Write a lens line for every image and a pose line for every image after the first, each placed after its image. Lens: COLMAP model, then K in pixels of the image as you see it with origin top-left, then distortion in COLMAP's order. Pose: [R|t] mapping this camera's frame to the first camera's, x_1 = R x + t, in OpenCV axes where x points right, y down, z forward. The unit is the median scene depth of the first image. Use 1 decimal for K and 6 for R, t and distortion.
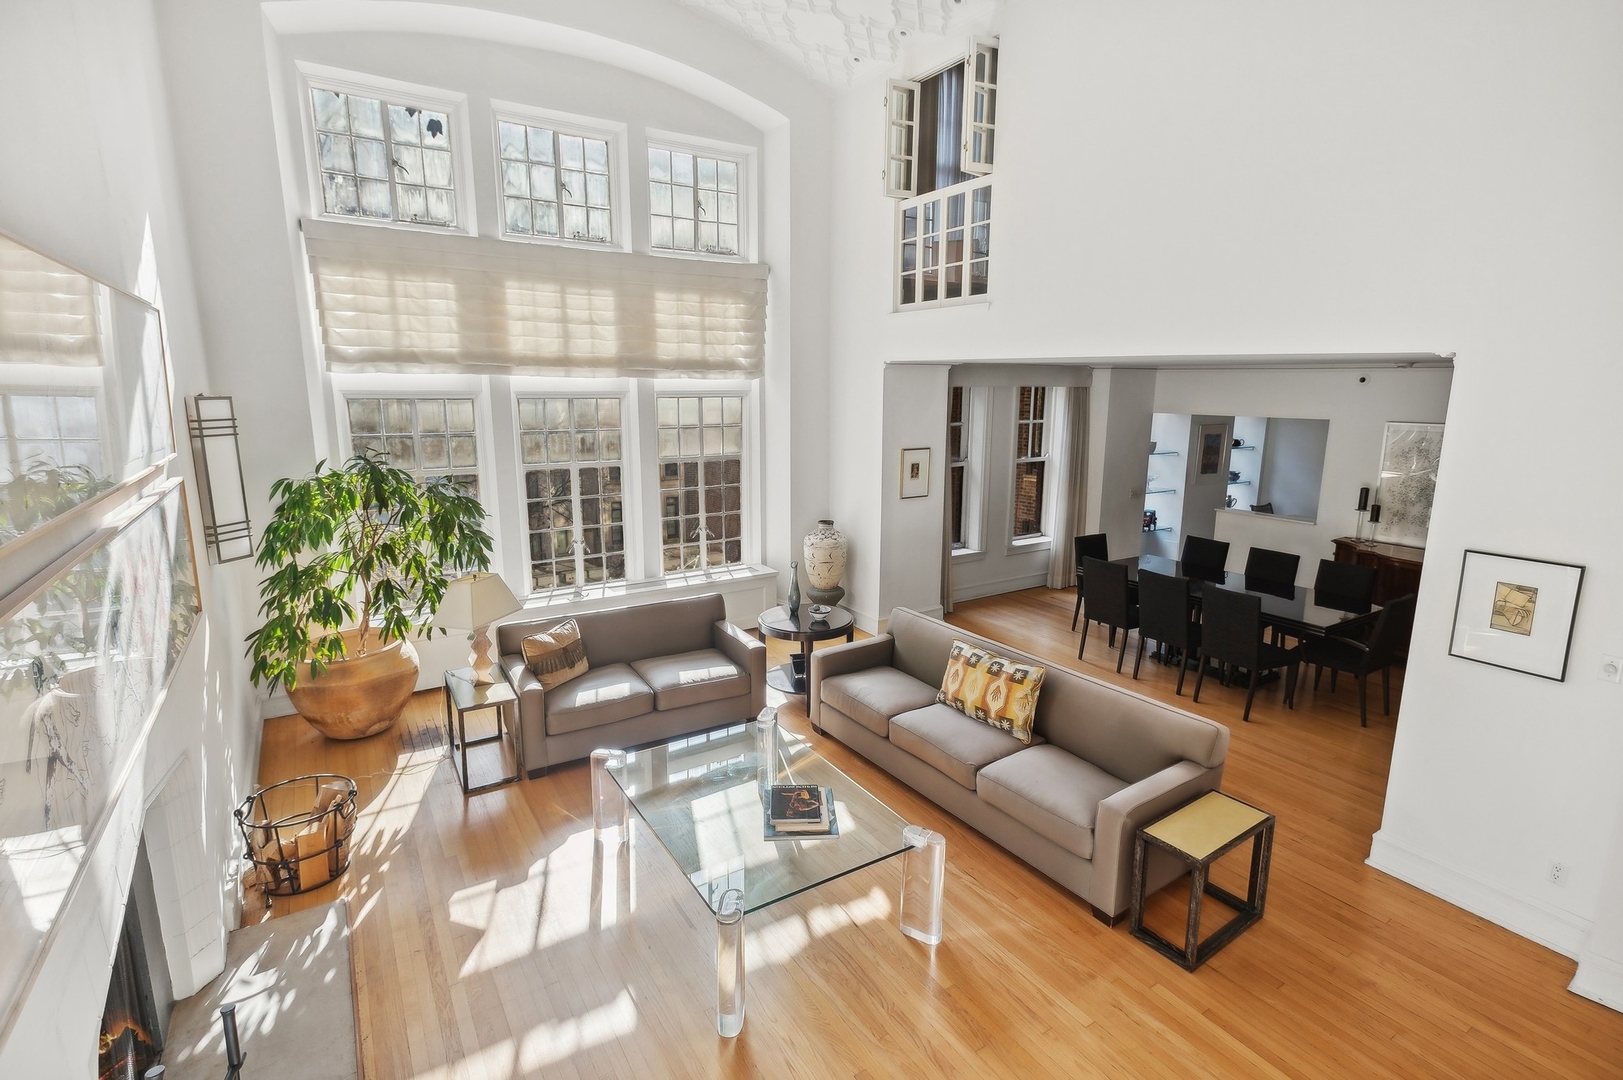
lens RADIAL K [[783.7, 0, 821.8], [0, 783.7, 532.5], [0, 0, 1]] dist [0.016352, -0.005953]
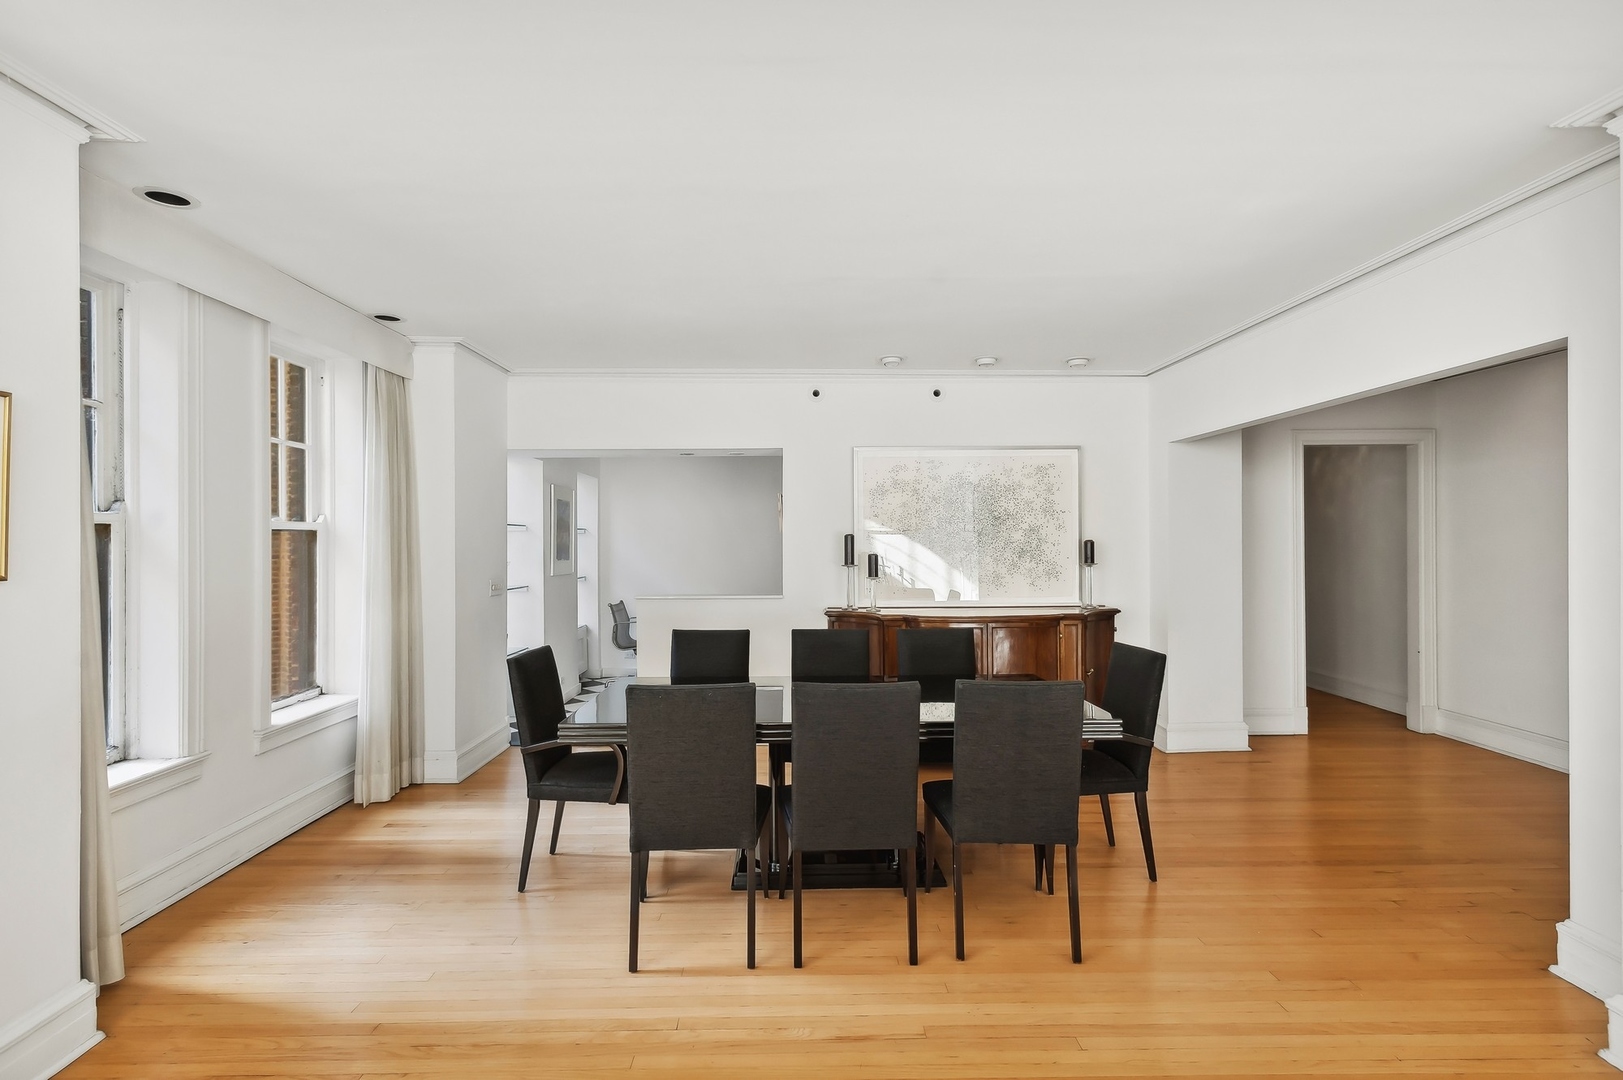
lens RADIAL K [[783.7, 0, 827.2], [0, 783.7, 535.9], [0, 0, 1]] dist [0.016352, -0.005953]
pose [[0.530325, -0.010855, 0.847725, 0.080642], [0.169772, 0.981024, -0.093646, 0.012661], [-0.830622, 0.193583, 0.522104, 0.848949]]
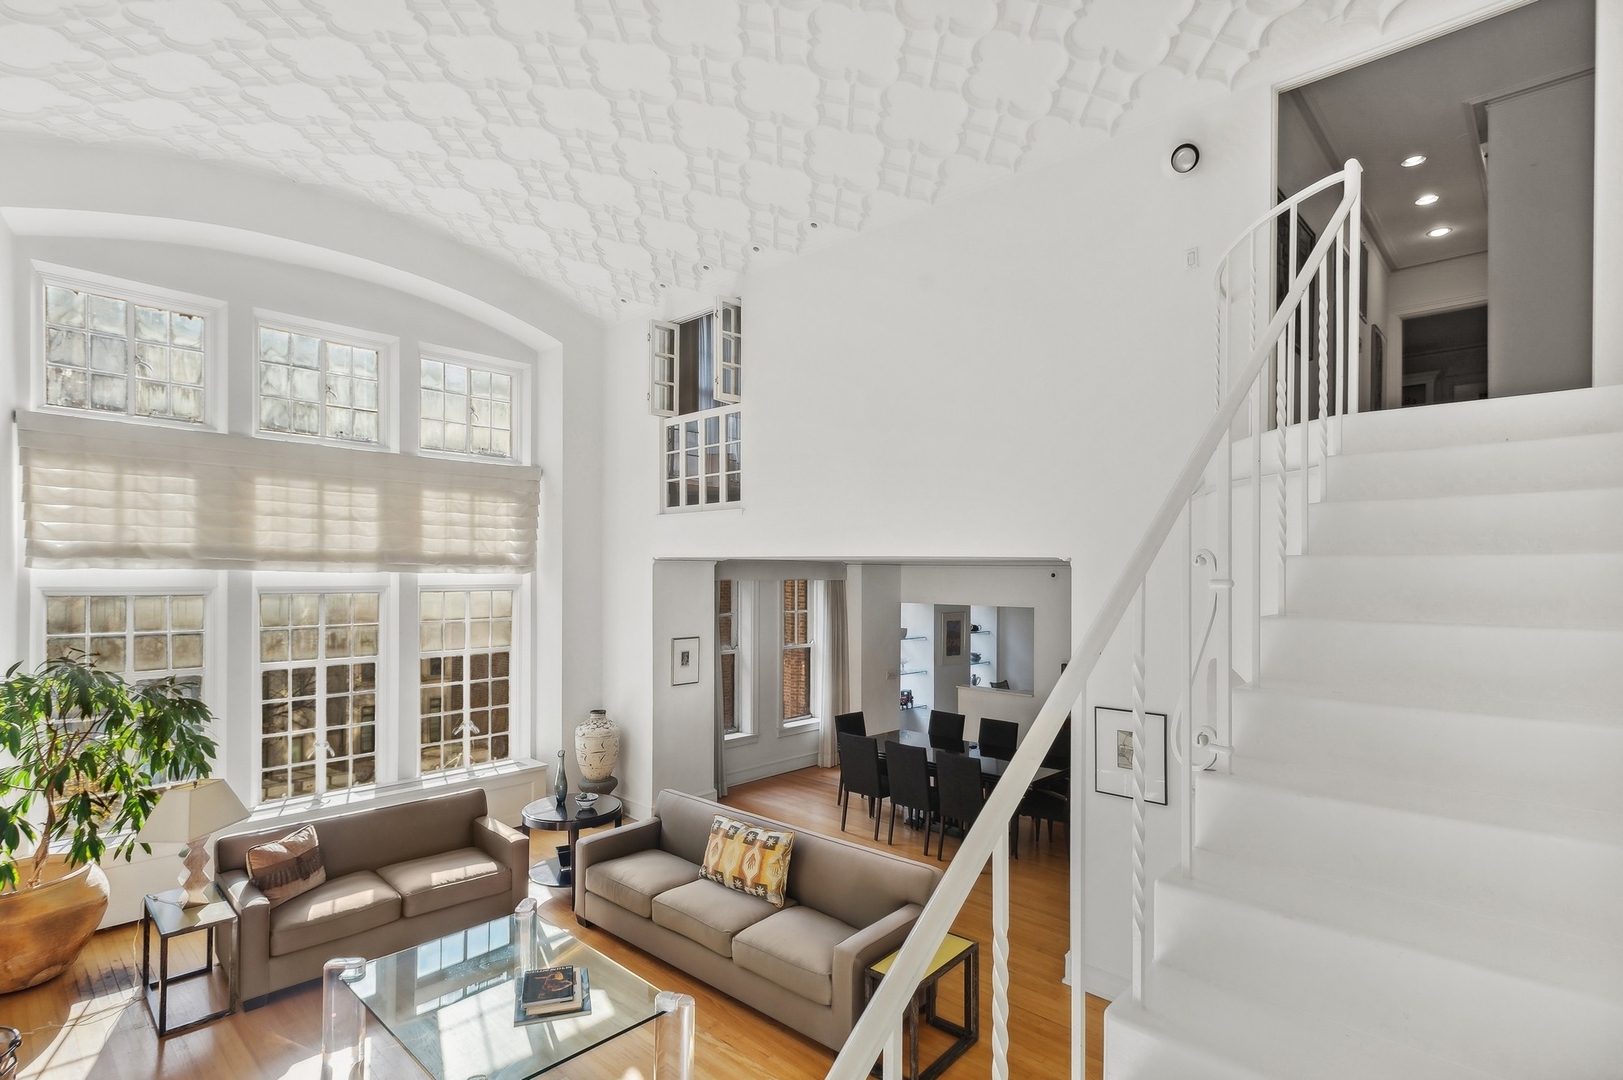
lens RADIAL K [[783.7, 0, 811.1], [0, 783.7, 579.5], [0, 0, 1]] dist [0.016352, -0.005953]
pose [[0.968453, -0.001604, 0.249190, 0.025618], [0.046943, 0.983250, -0.176114, 0.013649], [-0.244734, 0.182256, 0.952307, -0.089747]]
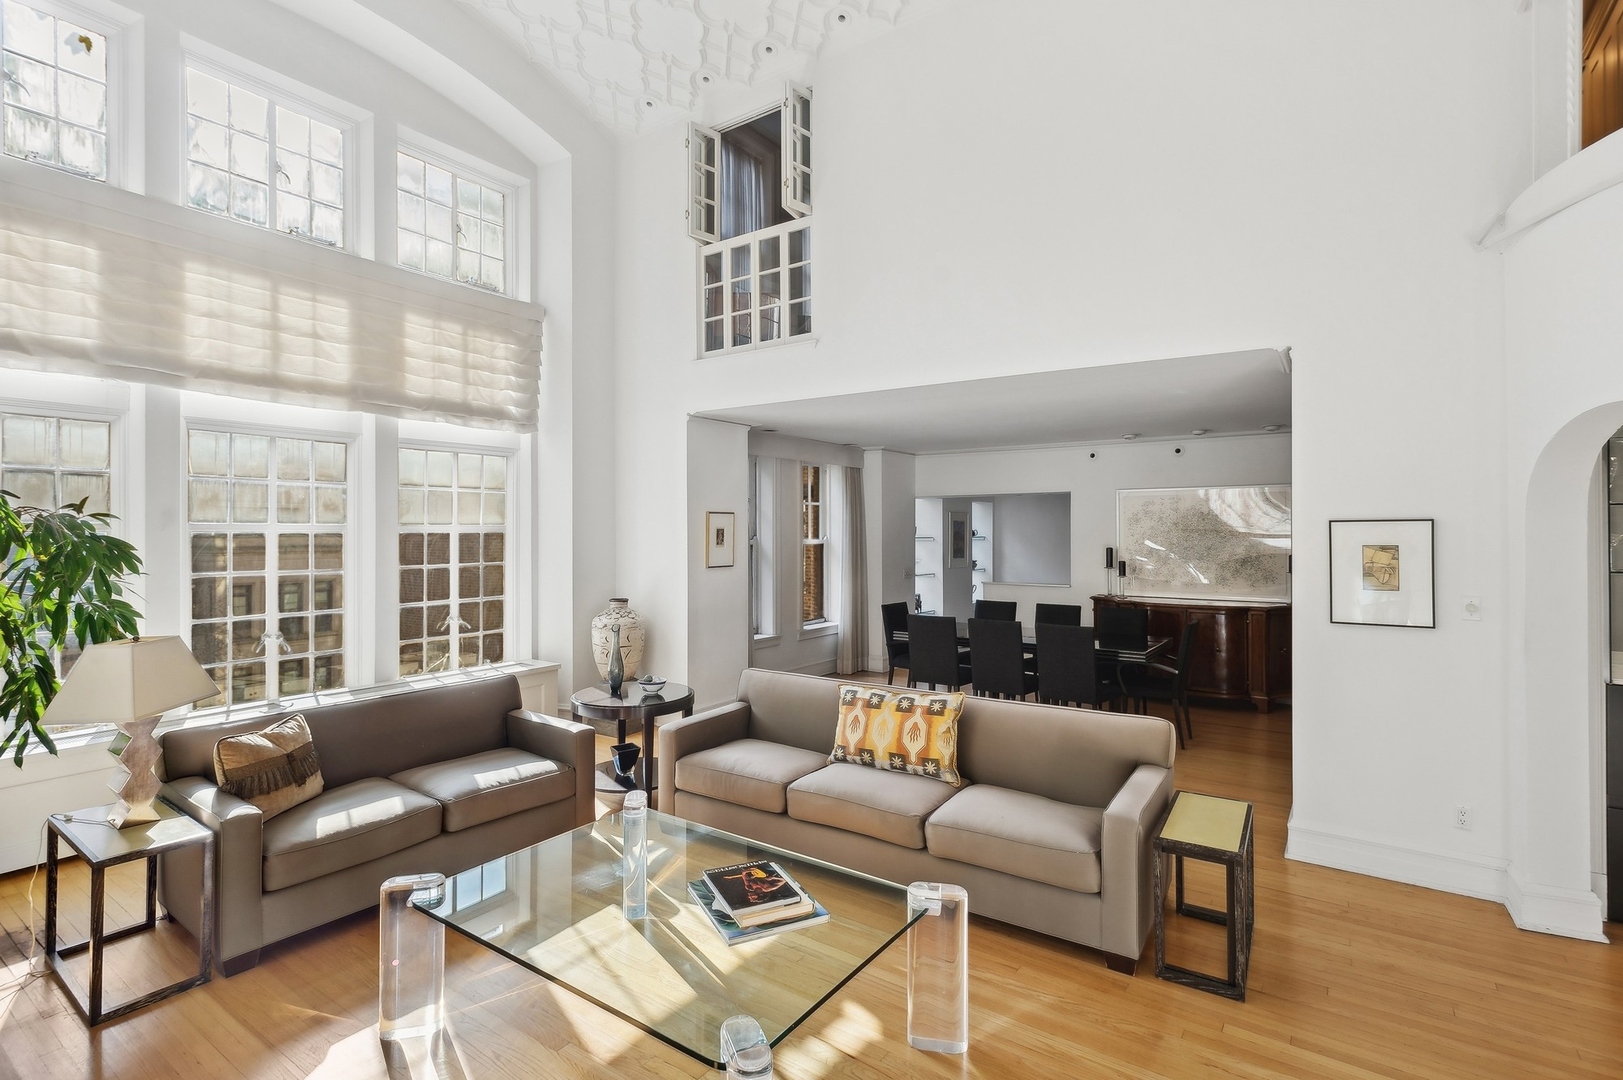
lens RADIAL K [[783.7, 0, 831.6], [0, 783.7, 521.2], [0, 0, 1]] dist [0.016352, -0.005953]
pose [[0.923958, -0.010393, 0.382353, -0.137249], [0.084984, 0.980223, -0.178720, 0.096421], [-0.372933, 0.197624, 0.906568, 0.171544]]
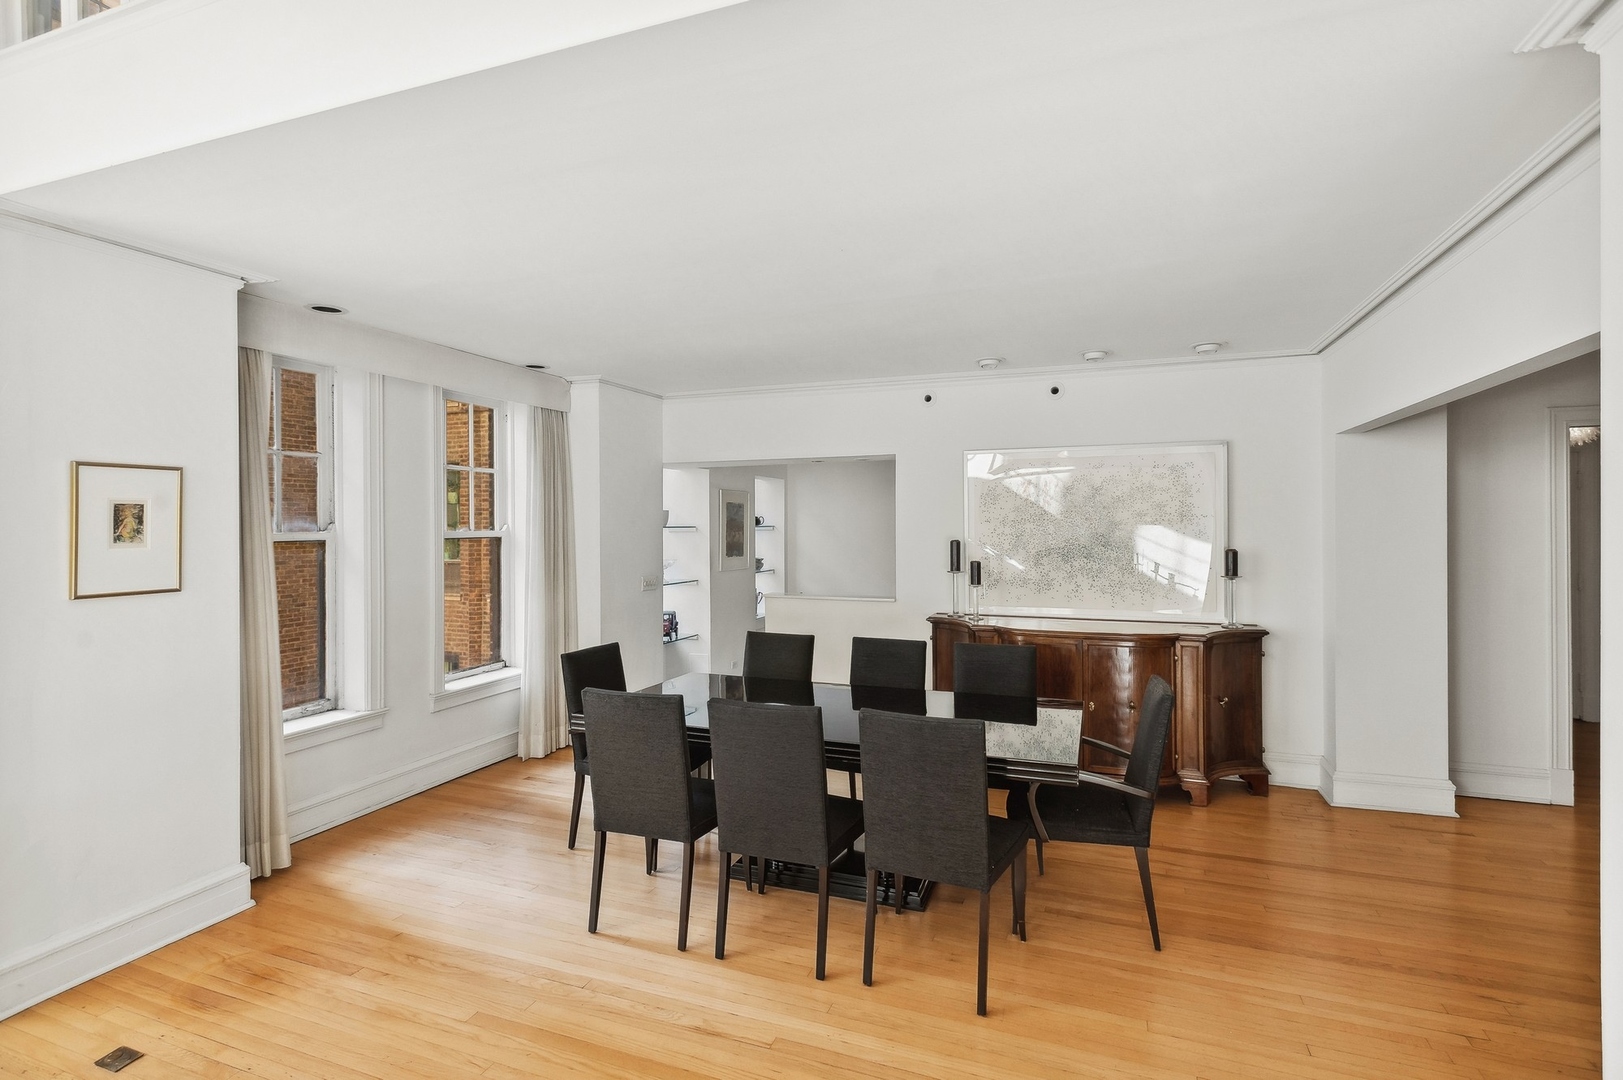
lens RADIAL K [[783.7, 0, 817.5], [0, 783.7, 520.9], [0, 0, 1]] dist [0.016352, -0.005953]
pose [[0.809134, -0.013227, 0.587476, 0.218392], [0.123094, 0.981381, -0.147442, 0.021853], [-0.574587, 0.191616, 0.795697, 0.663040]]
